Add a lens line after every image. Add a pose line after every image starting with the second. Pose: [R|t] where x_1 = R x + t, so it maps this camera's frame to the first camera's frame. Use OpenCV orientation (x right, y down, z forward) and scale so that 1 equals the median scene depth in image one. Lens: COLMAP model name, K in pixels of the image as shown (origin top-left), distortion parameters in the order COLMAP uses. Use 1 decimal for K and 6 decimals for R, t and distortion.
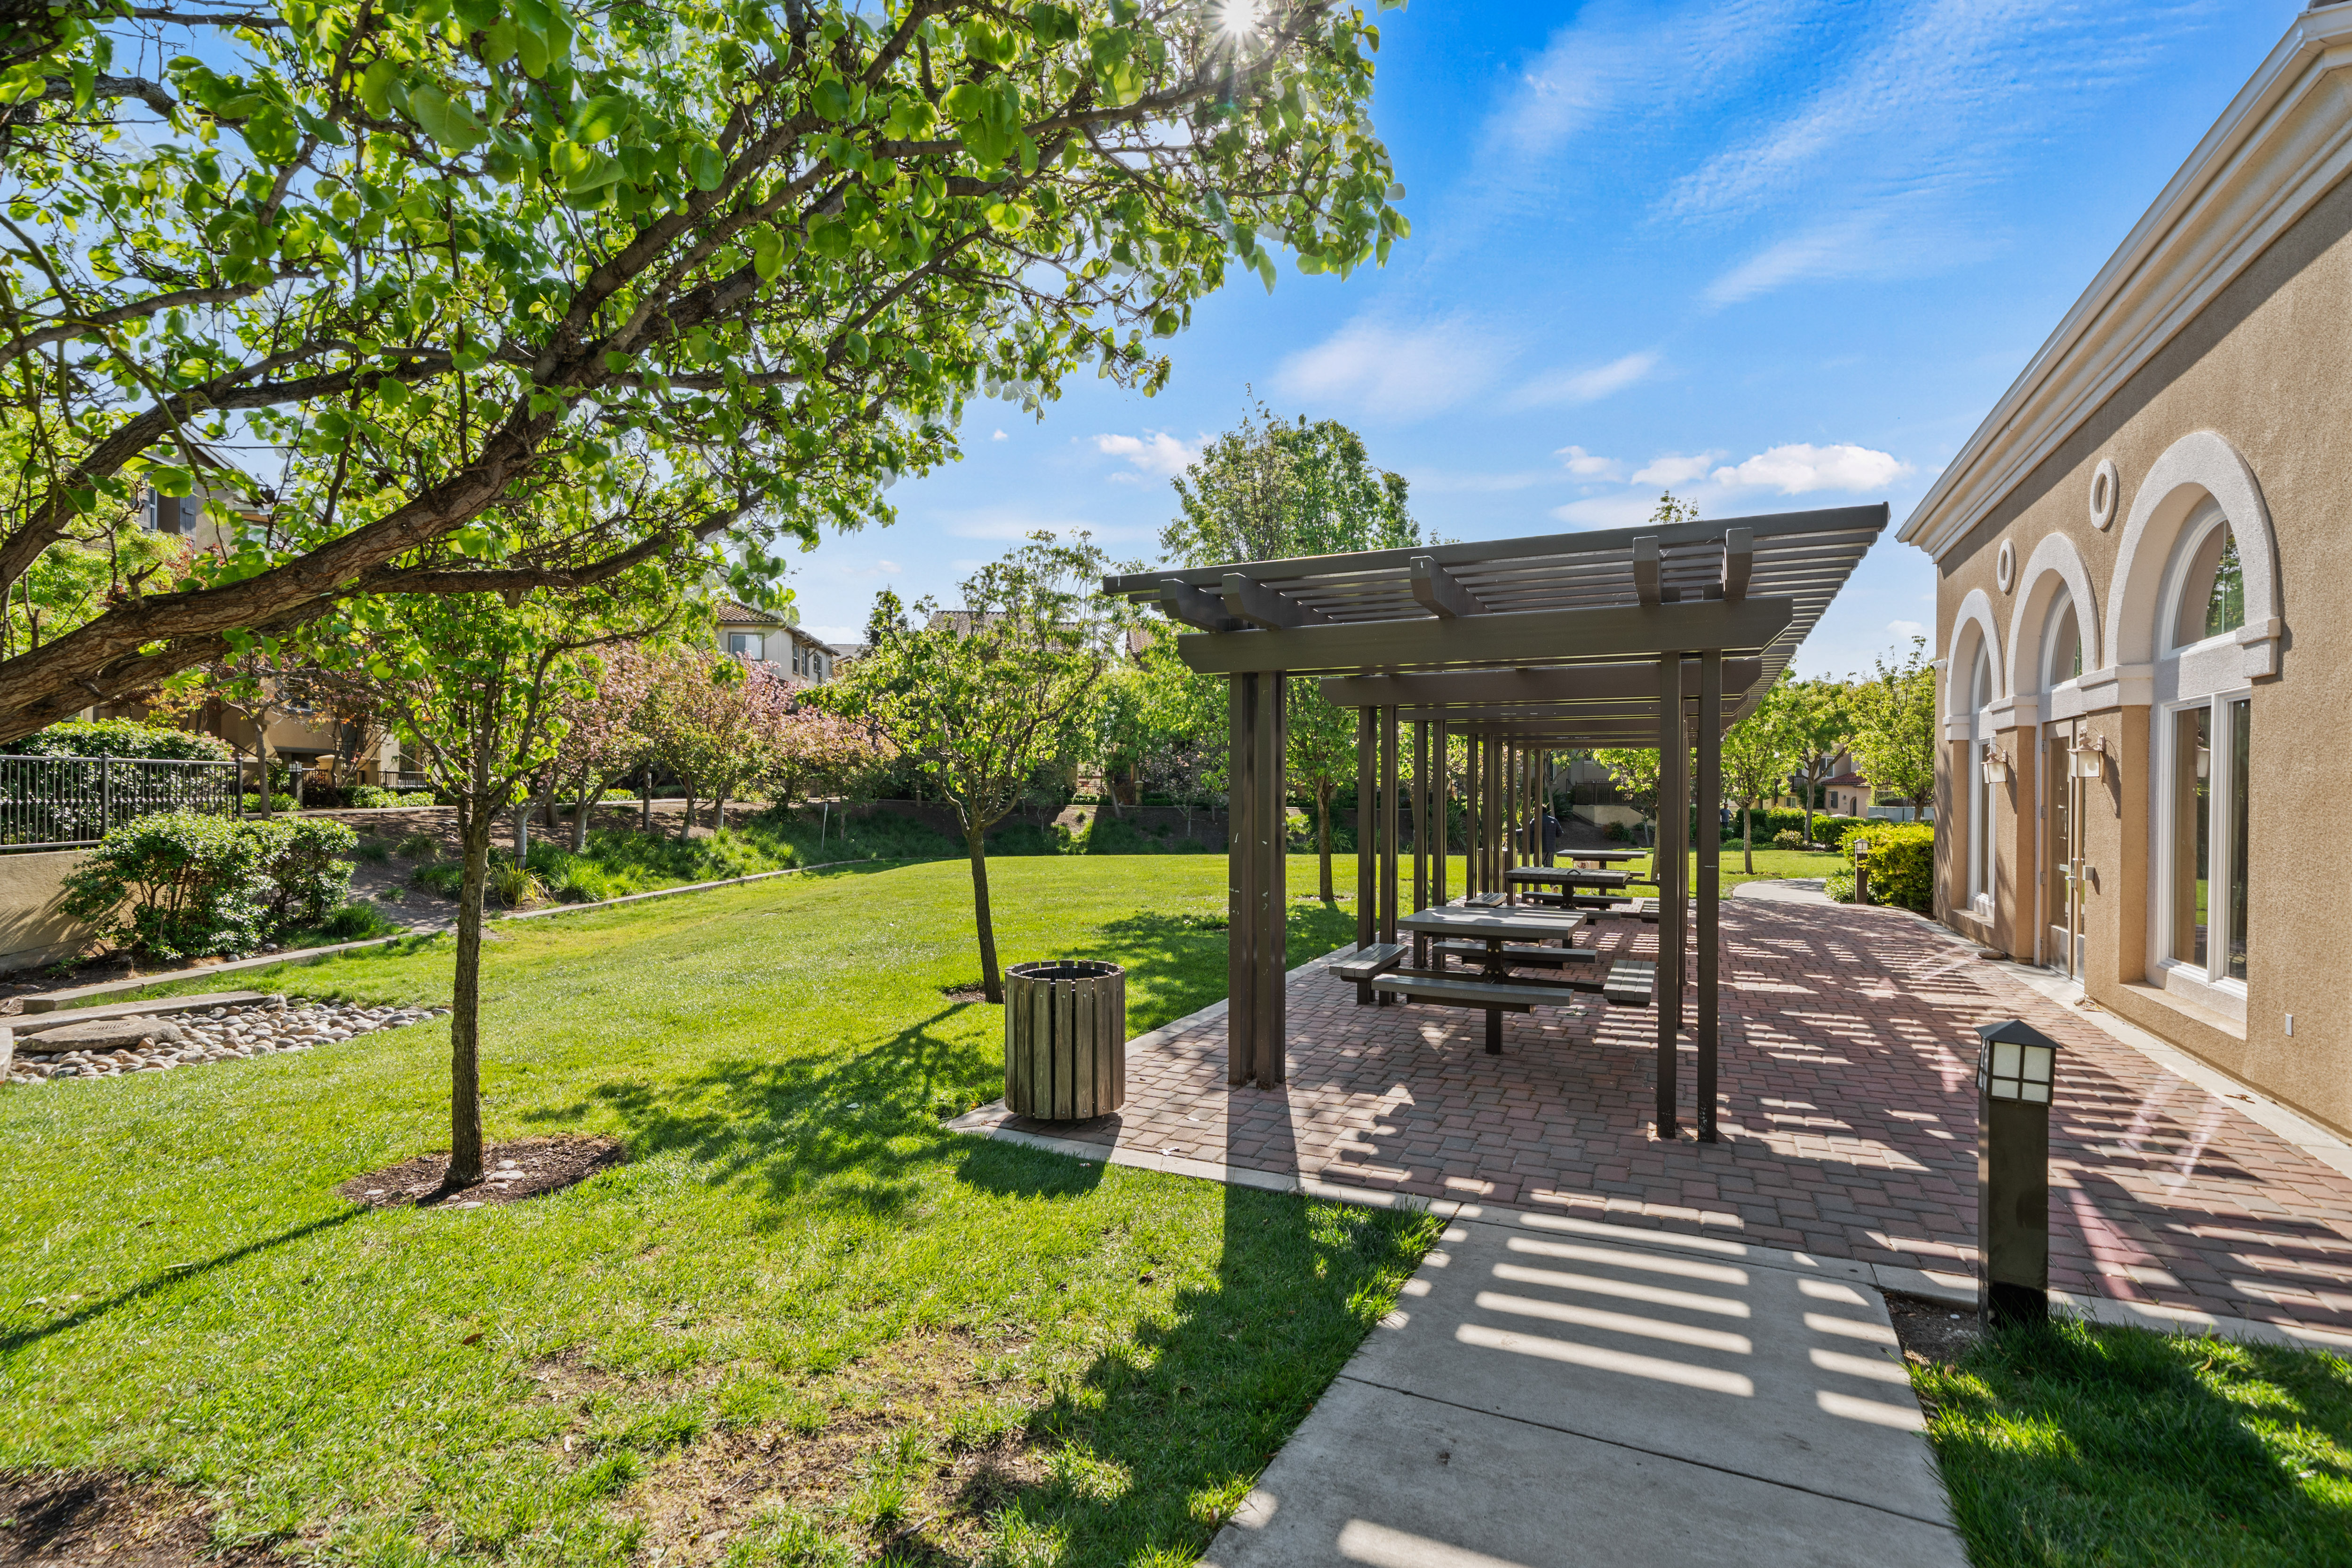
lens RADIAL K [[1059.3, 0, 1176.0], [0, 1059.3, 784.0], [0, 0, 1]] dist [0.001927, 0.000156]
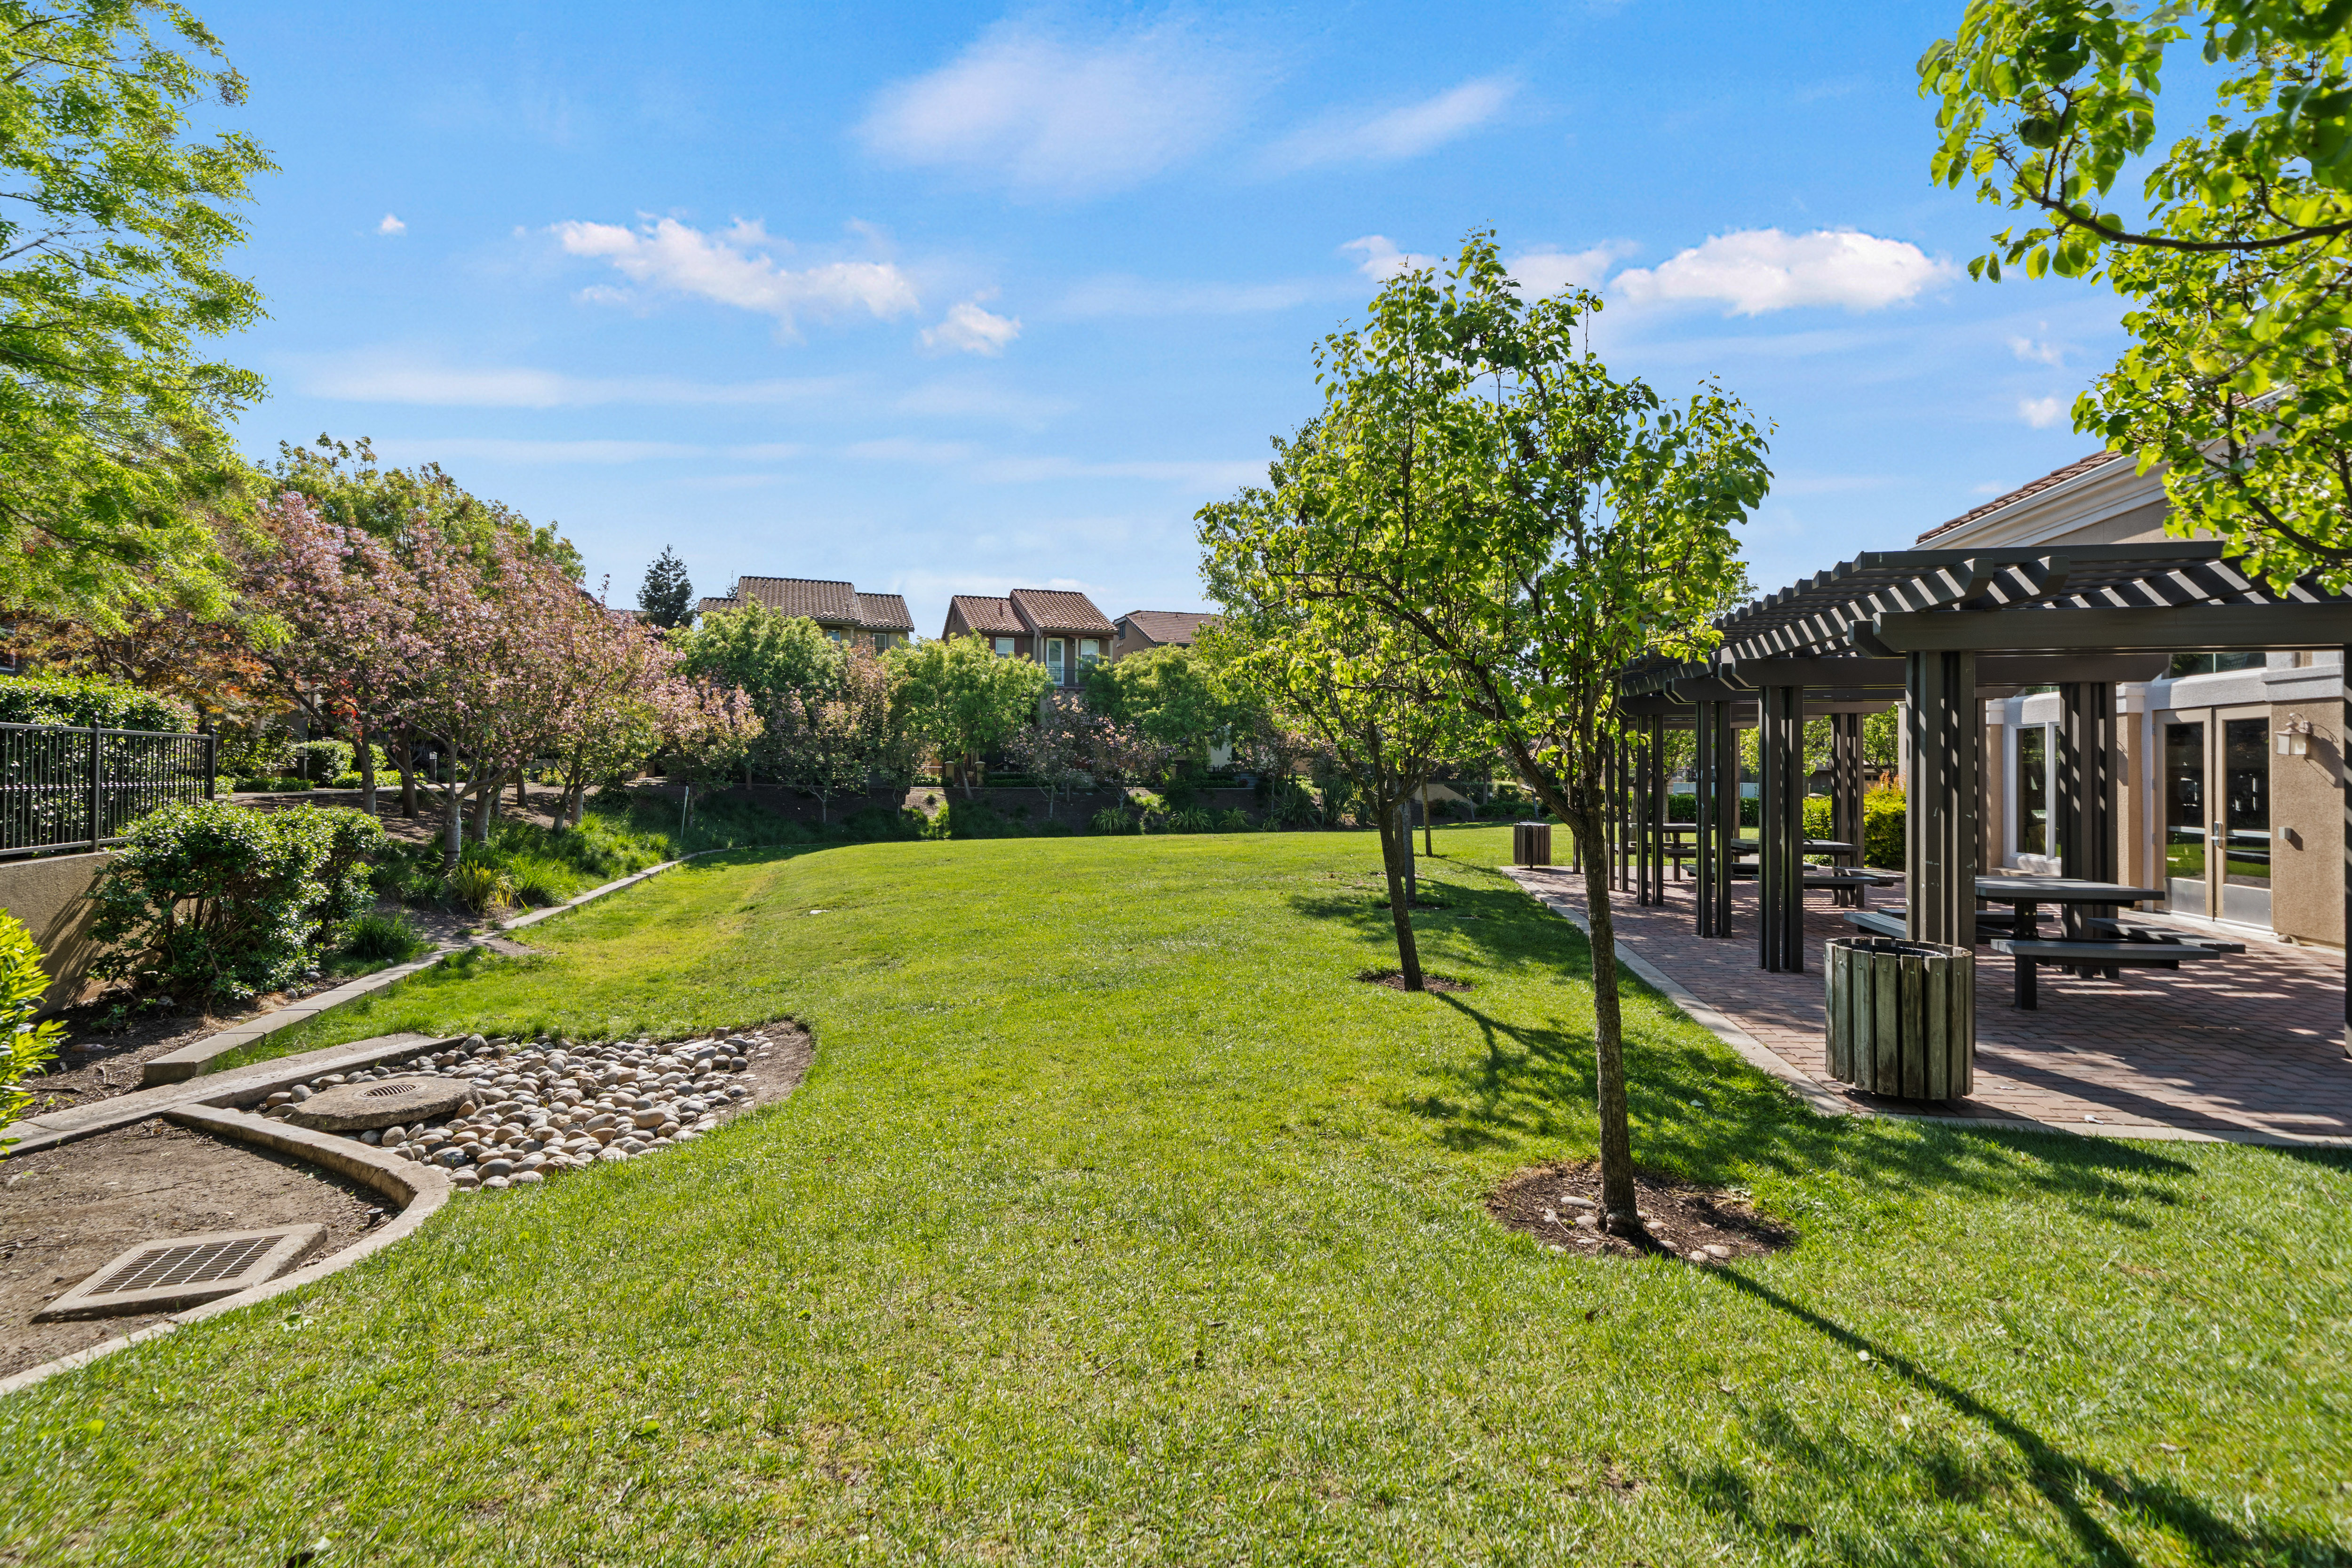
lens RADIAL K [[1031.2, 0, 1176.0], [0, 1031.2, 784.0], [0, 0, 1]] dist [-0.002452, -0.000210]
pose [[0.959635, -0.004722, 0.281208, -0.483452], [-0.000251, 0.999844, 0.017645, 0.001033], [-0.281248, -0.017003, 0.959484, 0.118177]]
